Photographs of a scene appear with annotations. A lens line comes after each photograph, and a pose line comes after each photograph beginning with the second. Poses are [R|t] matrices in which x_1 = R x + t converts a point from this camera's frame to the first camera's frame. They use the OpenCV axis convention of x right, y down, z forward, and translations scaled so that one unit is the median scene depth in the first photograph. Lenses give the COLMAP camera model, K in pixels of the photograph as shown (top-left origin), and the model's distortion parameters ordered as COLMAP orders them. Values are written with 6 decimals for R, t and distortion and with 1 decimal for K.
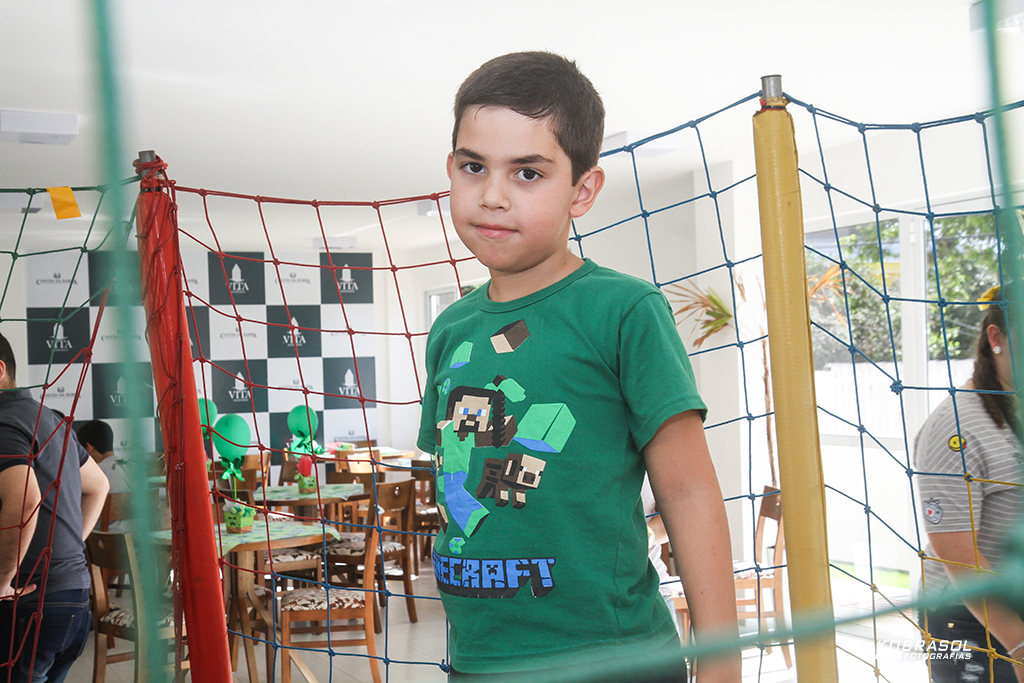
lens RADIAL K [[1489.8, 0, 512.3], [0, 1489.8, 342.6], [0, 0, 1]] dist [0.030476, 0.000000]
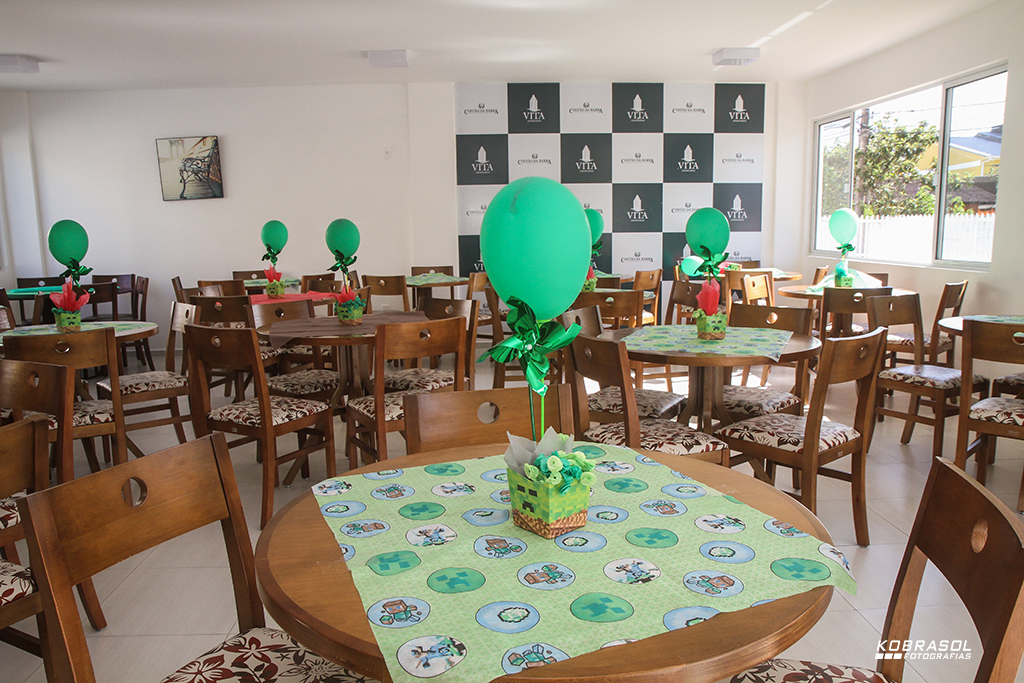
lens RADIAL K [[806.8, 0, 513.3], [0, 806.8, 340.9], [0, 0, 1]] dist [-0.085220, 0.038176]
pose [[0.940163, 0.069495, -0.333564, -0.065642], [-0.011750, 0.985009, 0.172102, 0.026358], [0.340523, -0.157885, 0.926885, 0.415287]]
